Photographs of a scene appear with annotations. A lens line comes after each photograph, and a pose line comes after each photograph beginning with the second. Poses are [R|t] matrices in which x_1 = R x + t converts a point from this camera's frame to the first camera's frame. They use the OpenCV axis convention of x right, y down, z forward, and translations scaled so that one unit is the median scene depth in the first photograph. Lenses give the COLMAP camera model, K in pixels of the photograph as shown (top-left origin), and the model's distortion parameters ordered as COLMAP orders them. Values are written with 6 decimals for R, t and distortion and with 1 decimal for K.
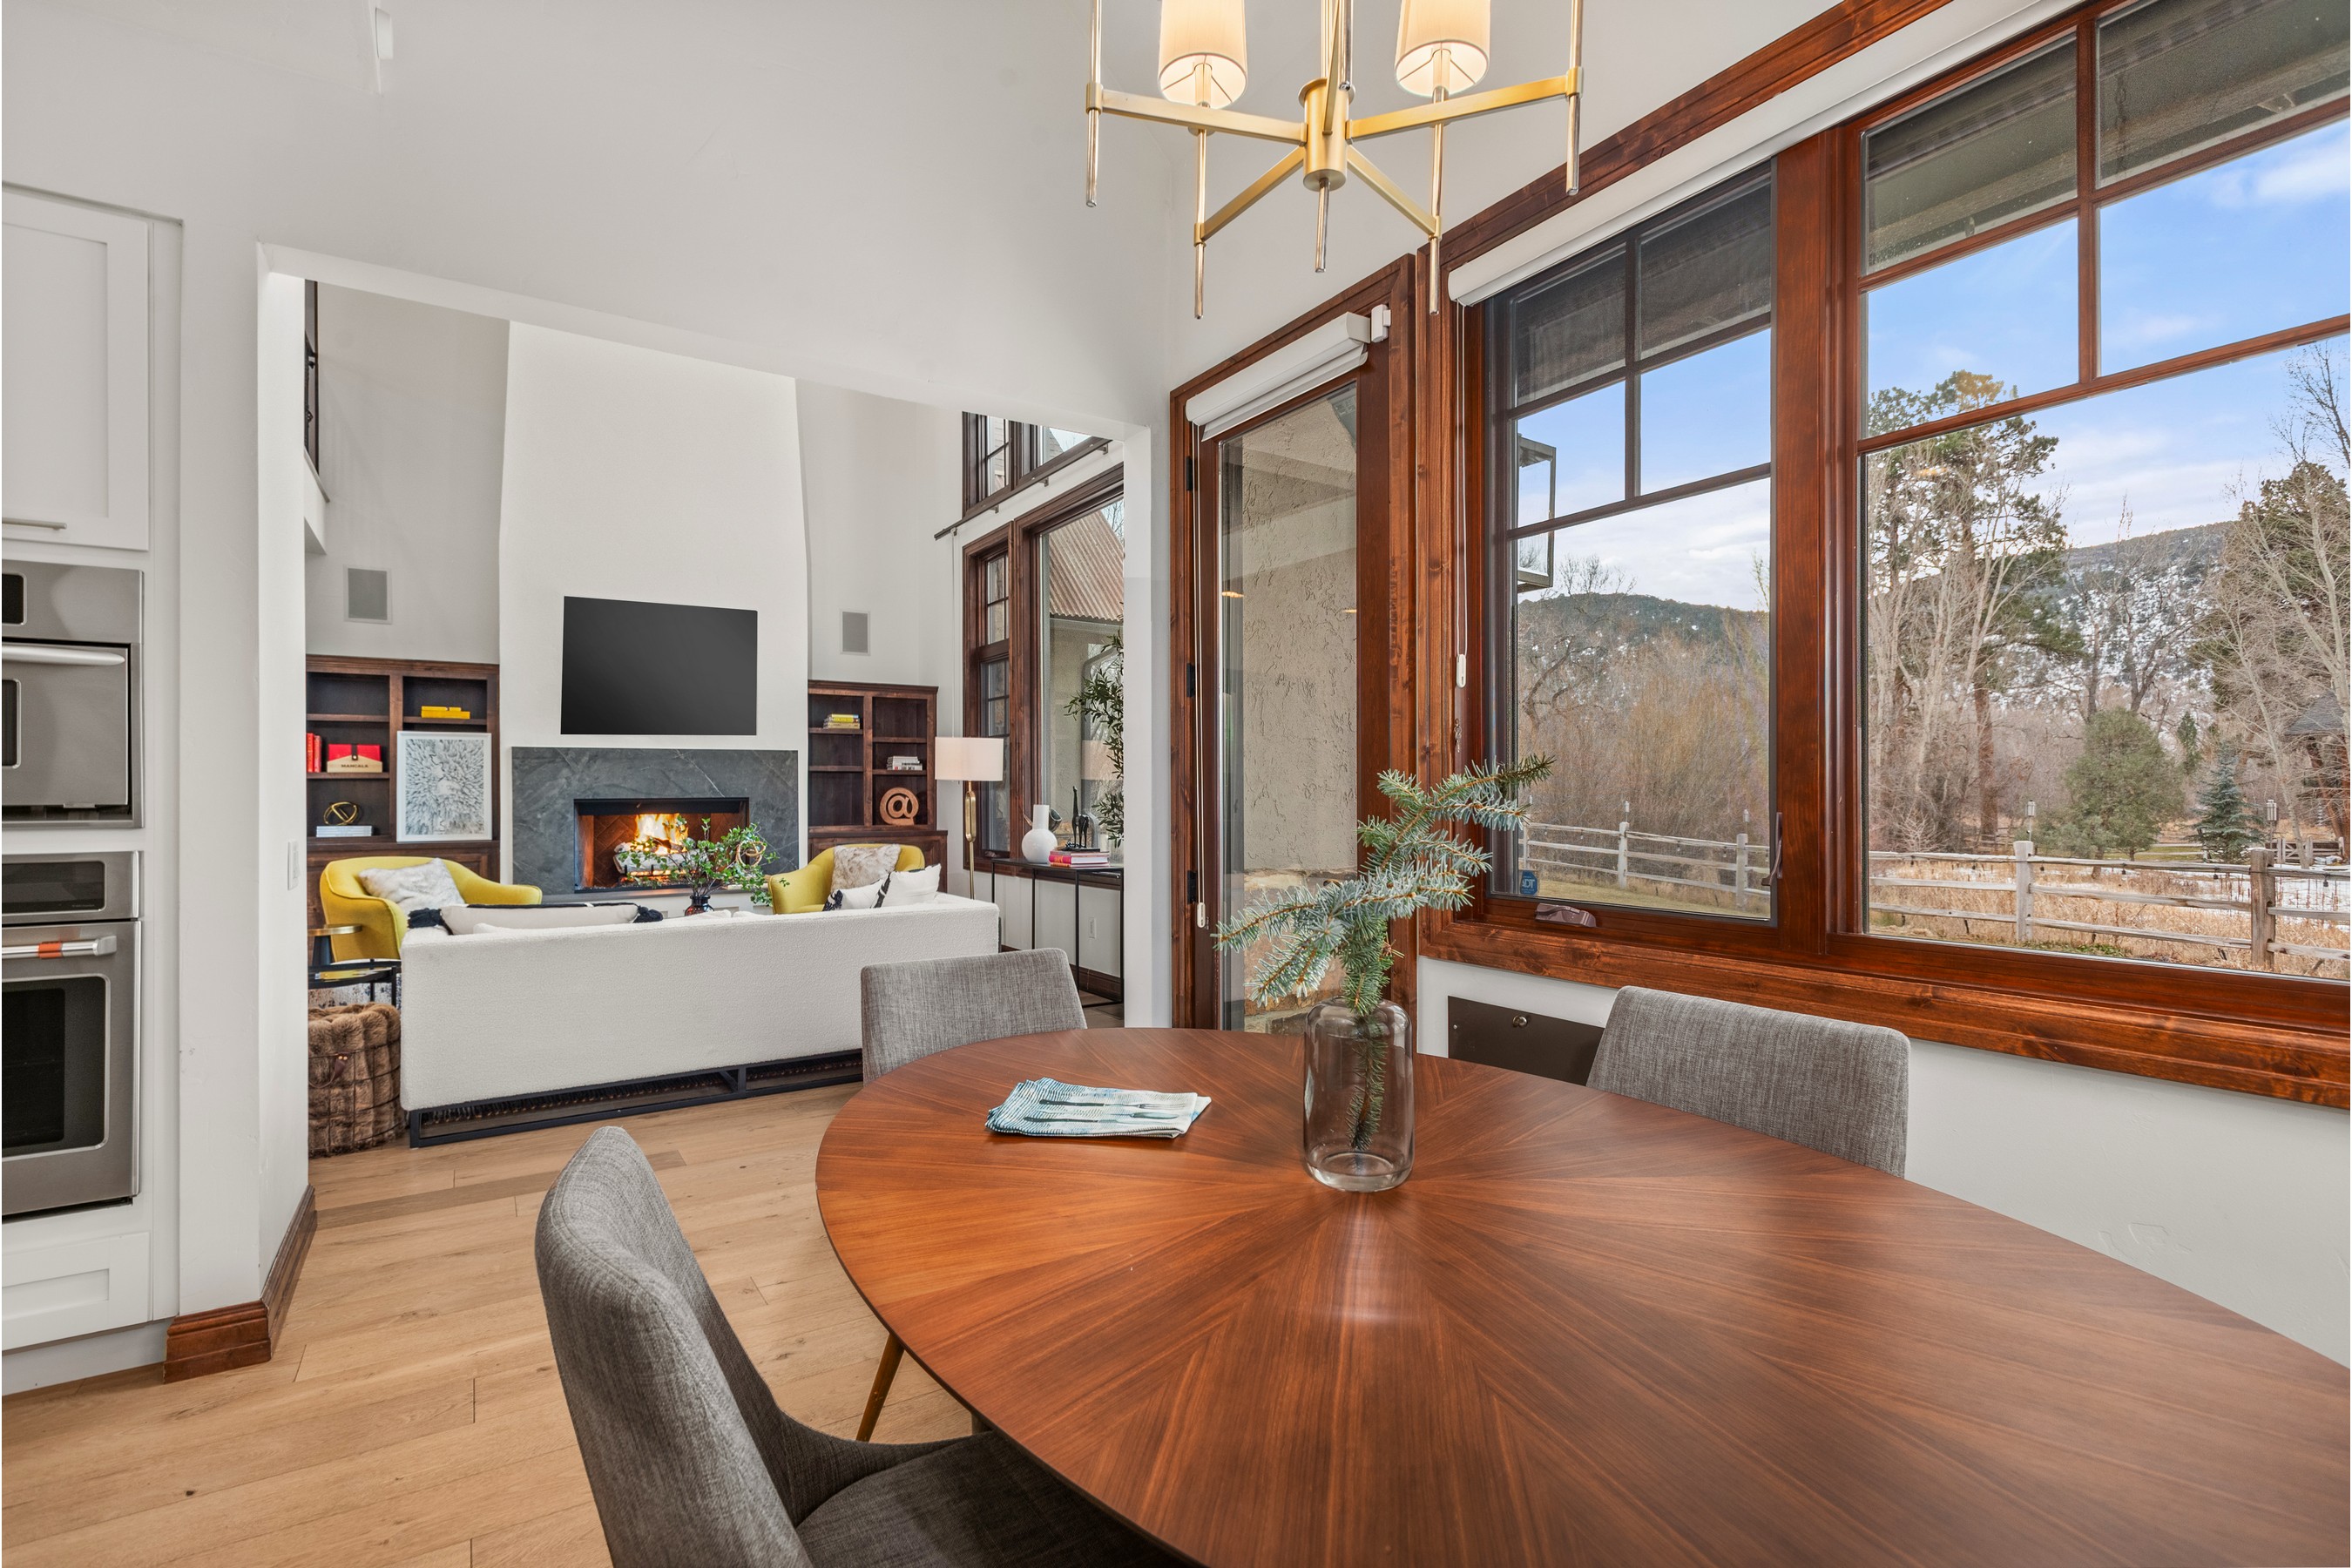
lens RADIAL K [[1081.6, 0, 1179.0], [0, 1081.6, 799.4], [0, 0, 1]] dist [0.009940, -0.000075]
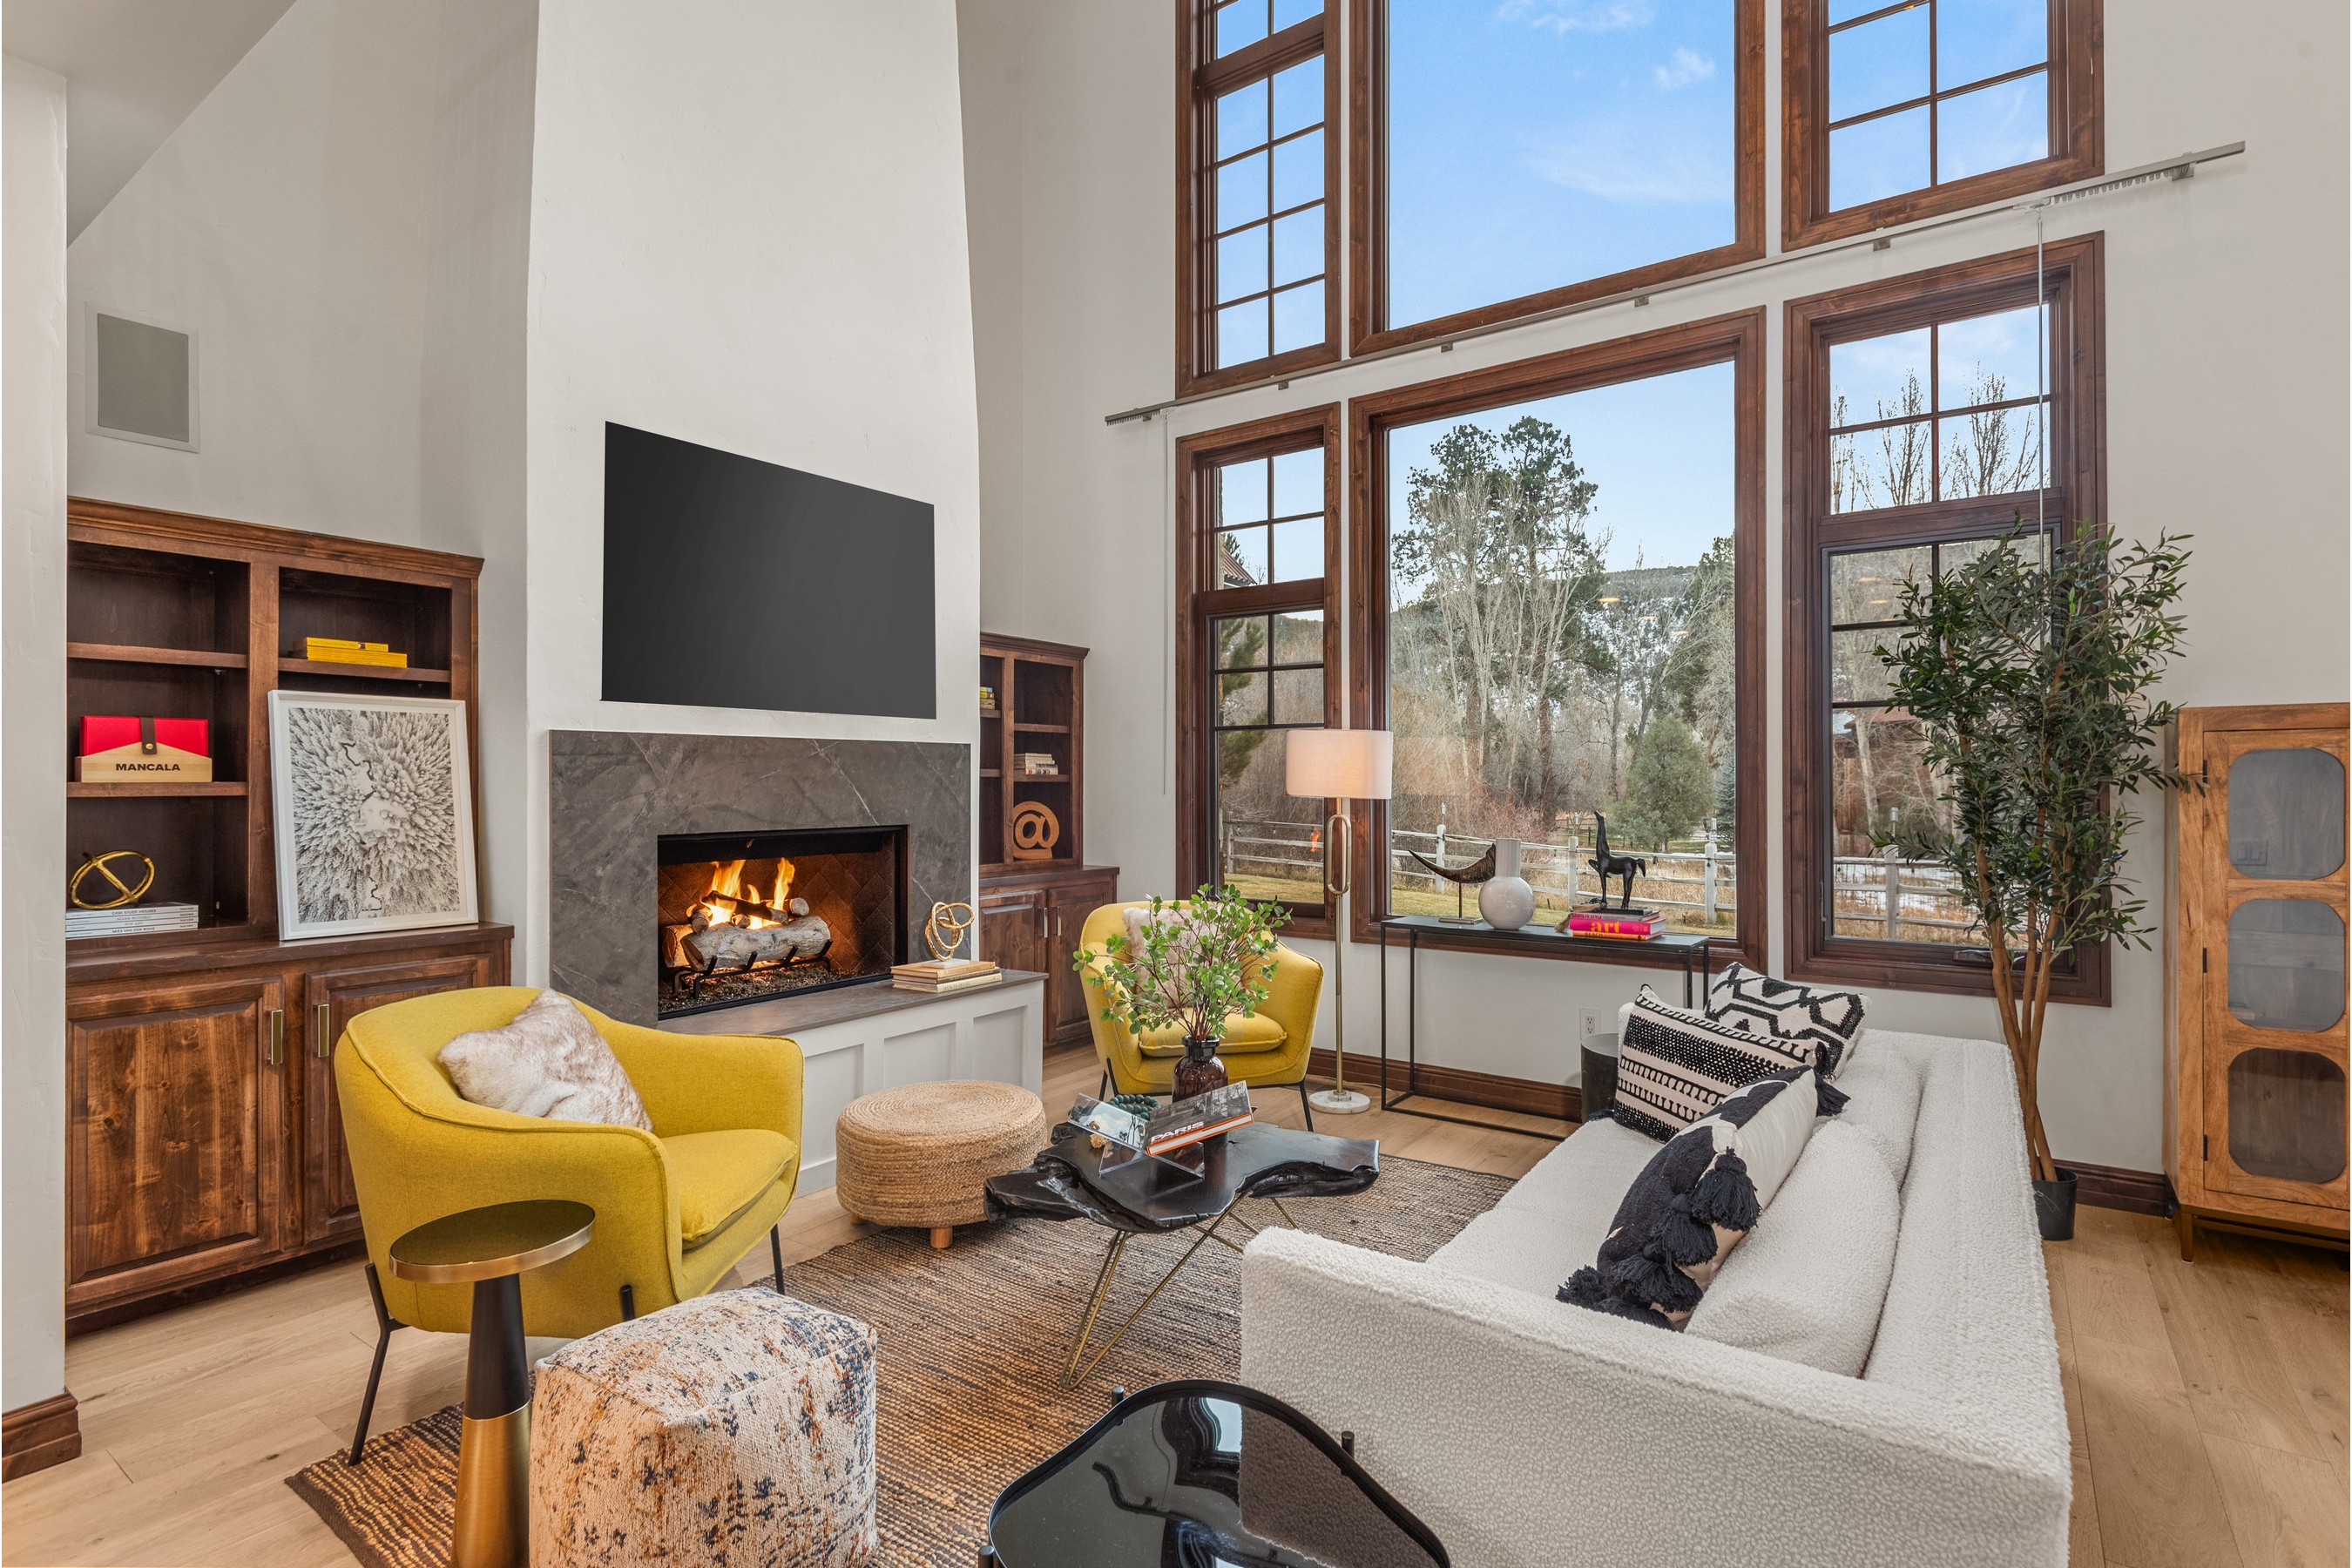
lens RADIAL K [[1131.5, 0, 1175.0], [0, 1131.5, 794.3], [0, 0, 1]] dist [0.001065, -0.007504]
pose [[0.930127, 0.000928, 0.367237, -0.526578], [-0.001253, 0.999999, 0.000645, -0.020154], [-0.367236, -0.001060, 0.930127, 0.419810]]
